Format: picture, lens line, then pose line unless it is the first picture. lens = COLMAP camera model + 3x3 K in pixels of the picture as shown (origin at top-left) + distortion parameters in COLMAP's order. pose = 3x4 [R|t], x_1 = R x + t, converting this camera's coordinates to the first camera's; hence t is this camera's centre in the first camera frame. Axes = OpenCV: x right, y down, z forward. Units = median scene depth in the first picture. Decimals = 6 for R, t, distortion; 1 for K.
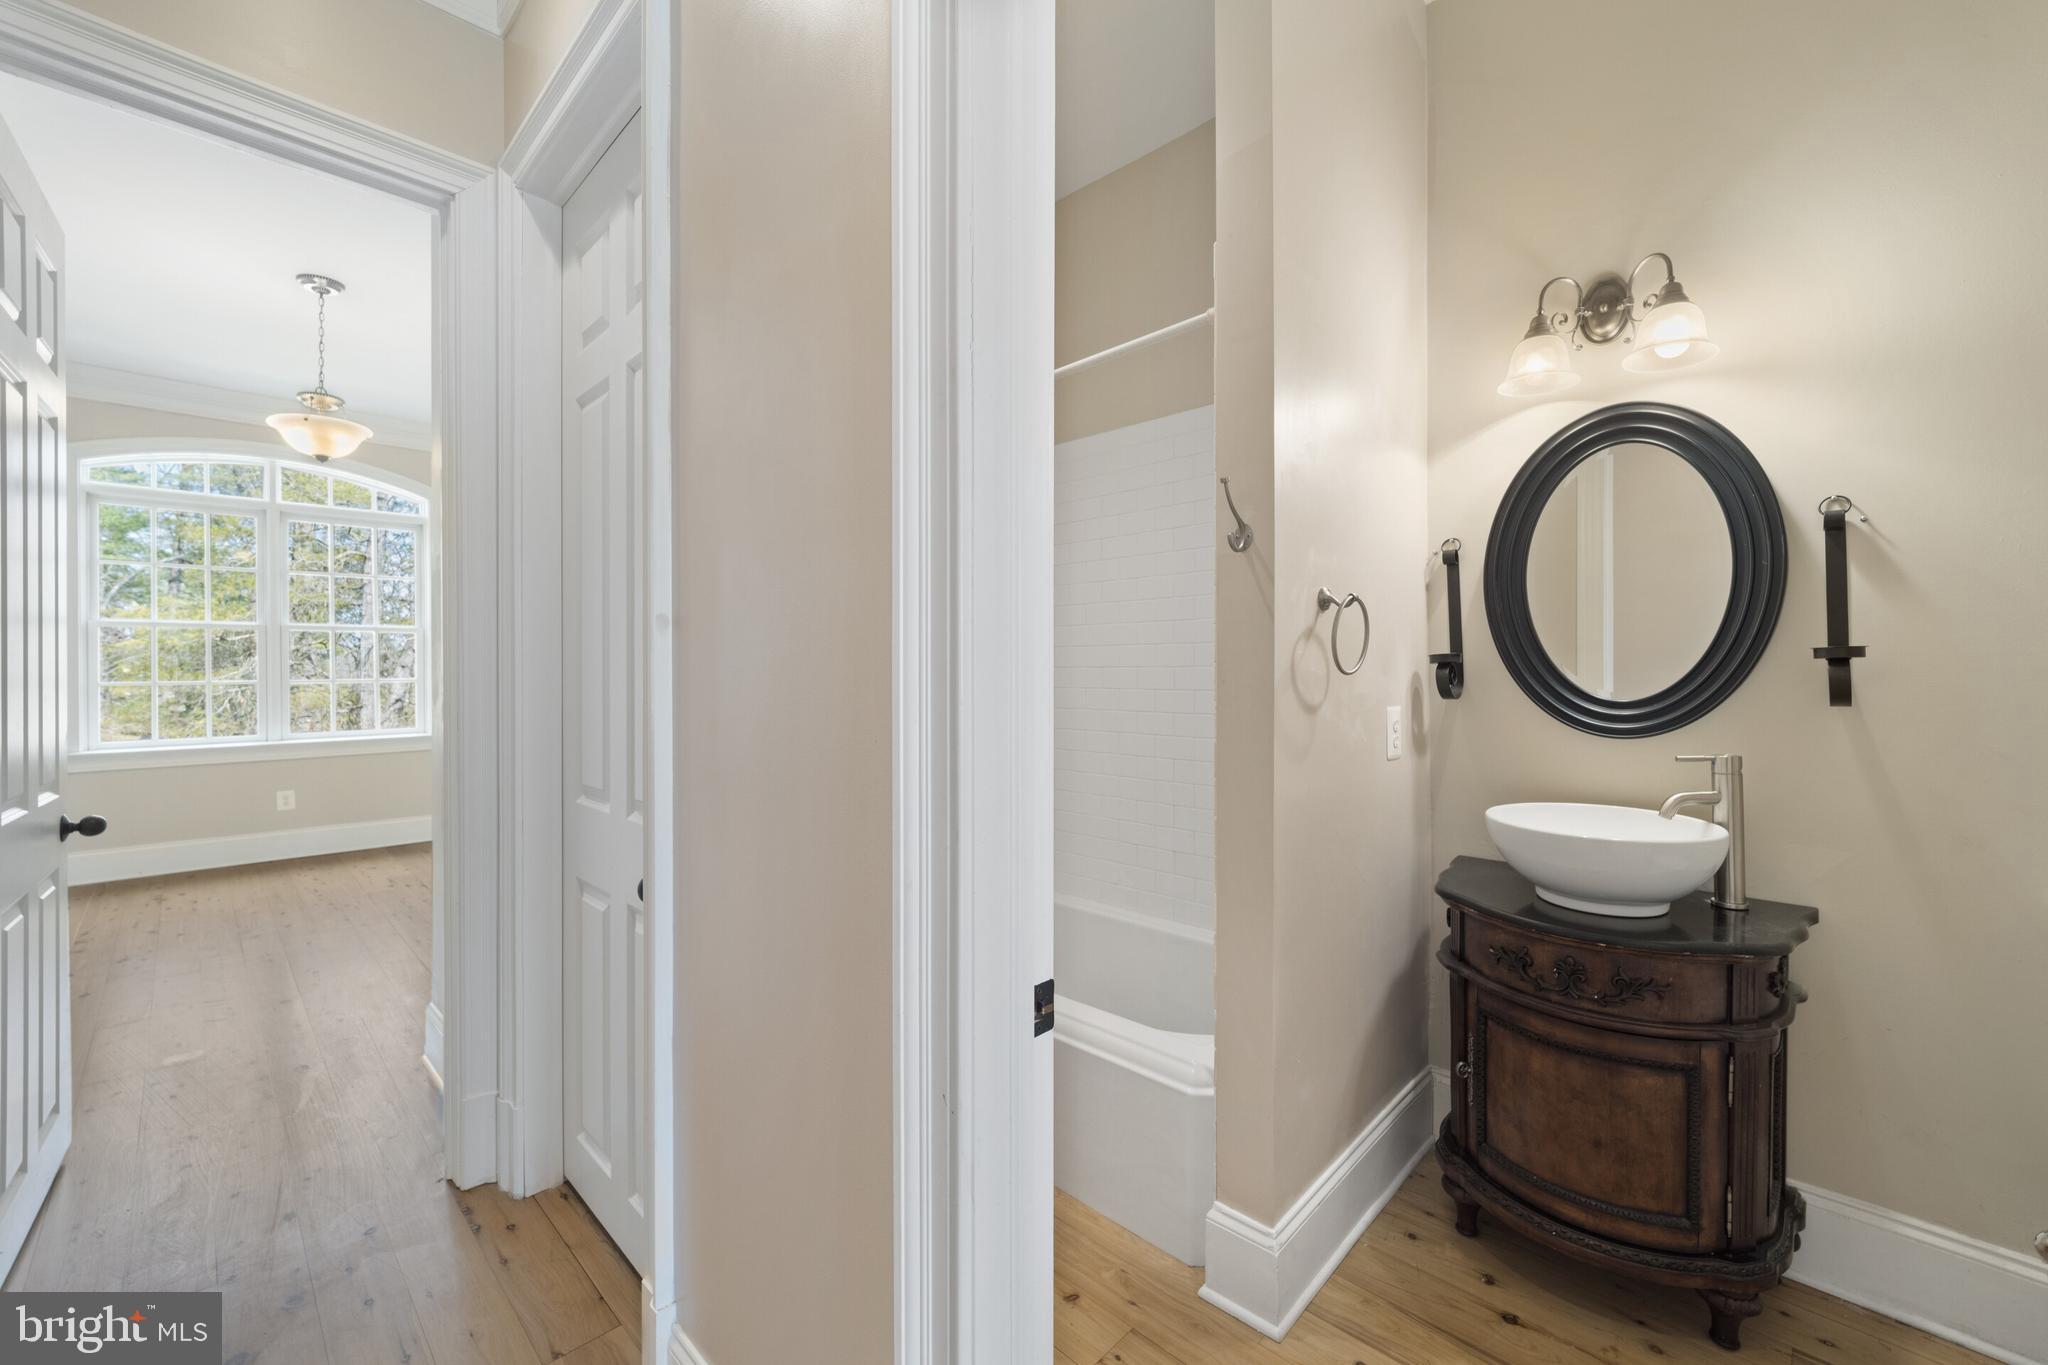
lens RADIAL K [[814.4, 0, 1023.5], [0, 814.4, 671.9], [0, 0, 1]] dist [0.000218, -0.000142]
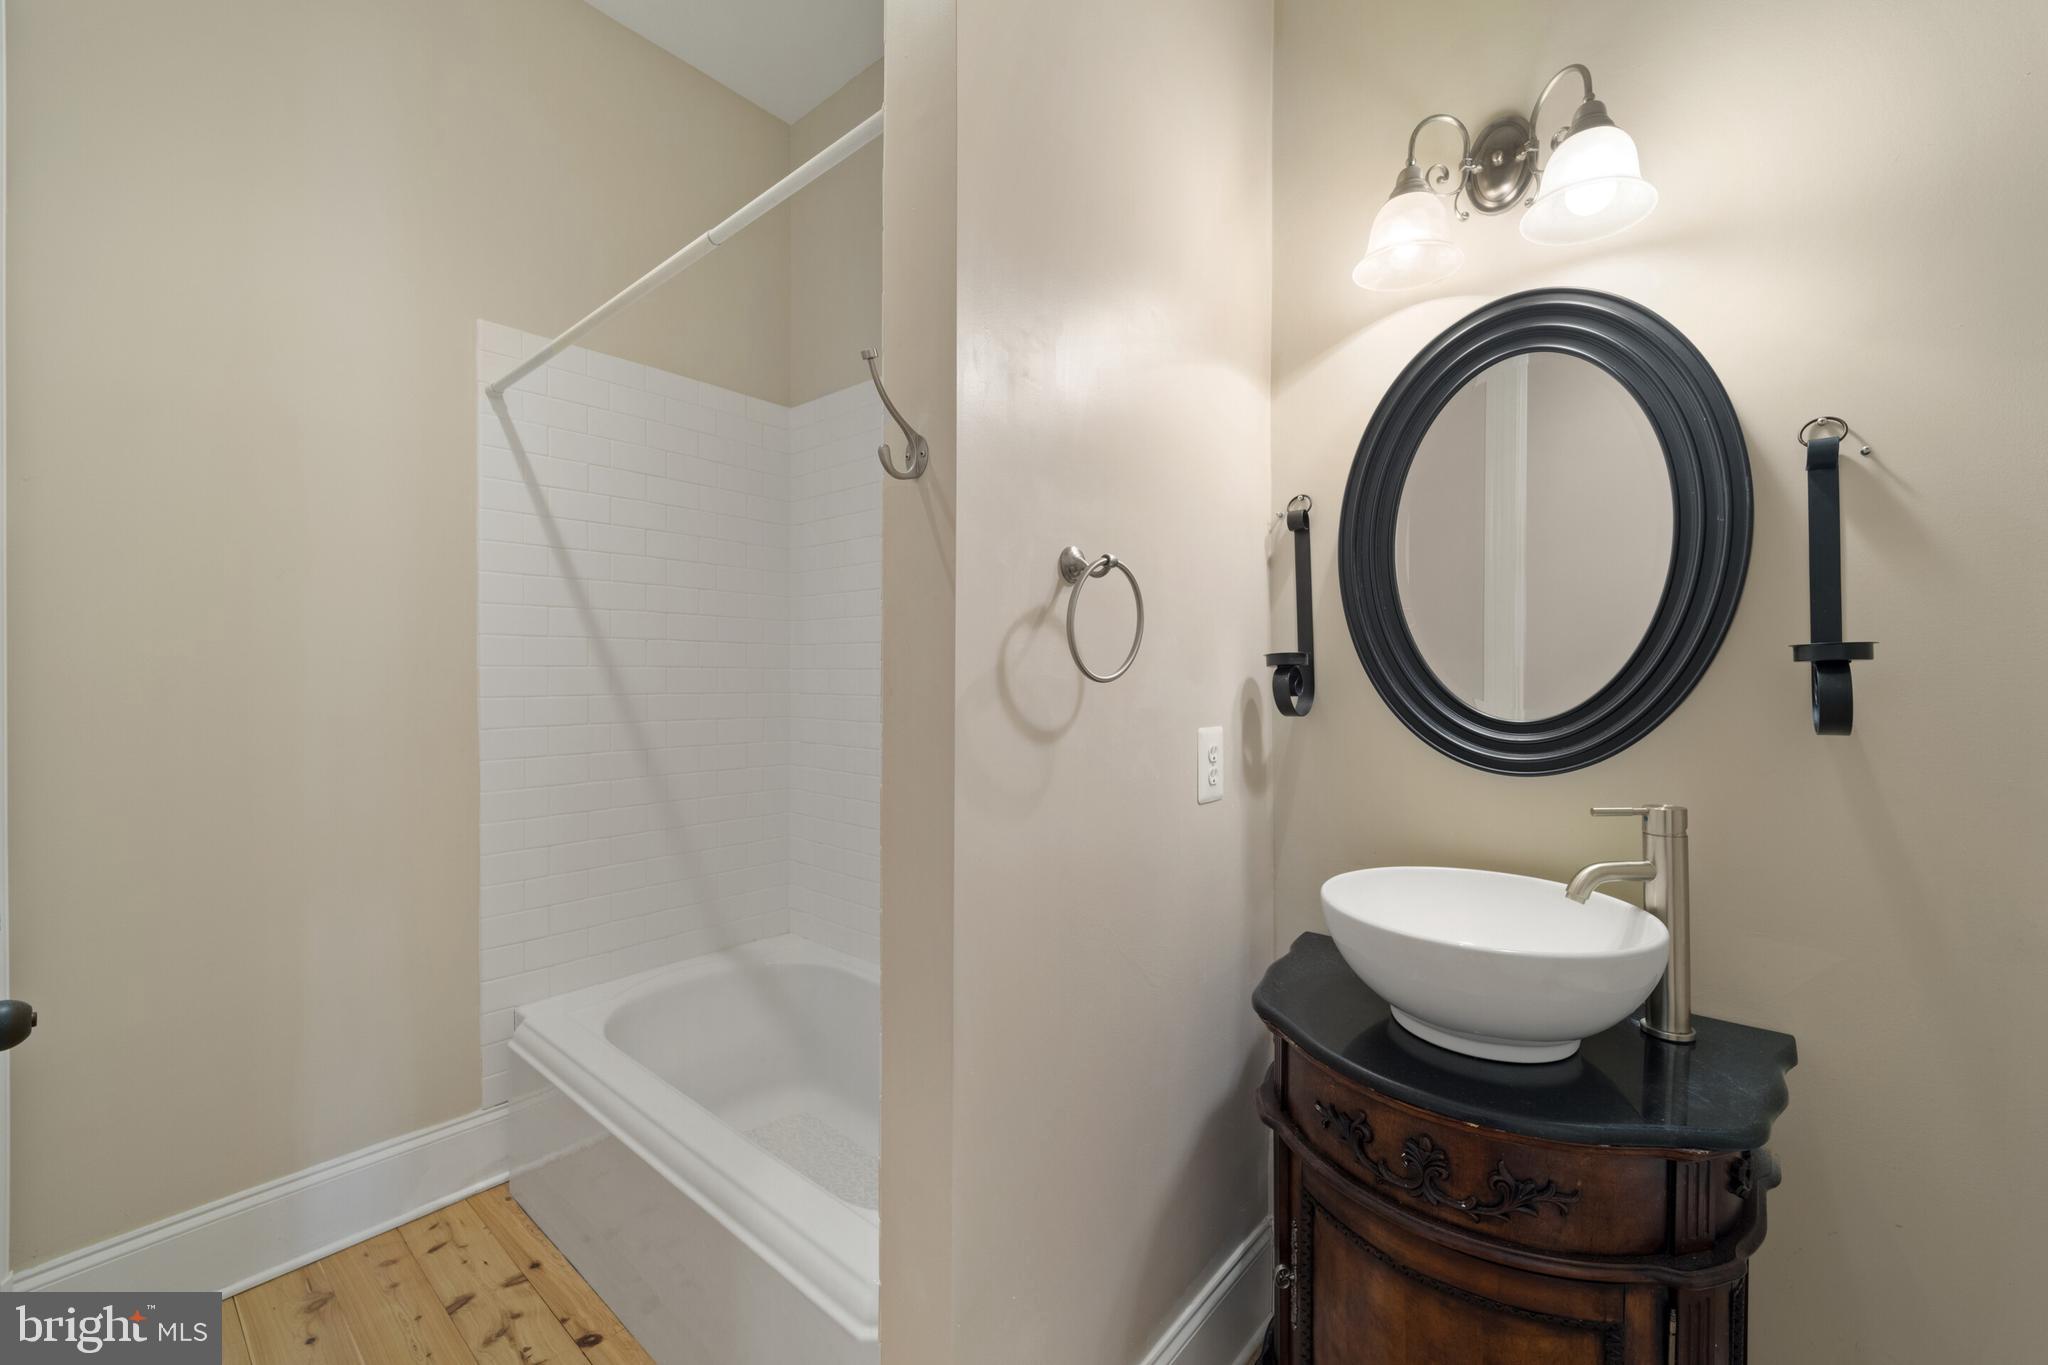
lens RADIAL K [[818.2, 0, 1020.1], [0, 818.2, 676.4], [0, 0, 1]] dist [0.000781, -0.000289]
pose [[0.998276, 0.005890, 0.058405, 0.298802], [-0.005930, 0.999982, 0.000518, -0.000936], [-0.058401, -0.000864, 0.998293, 0.364088]]
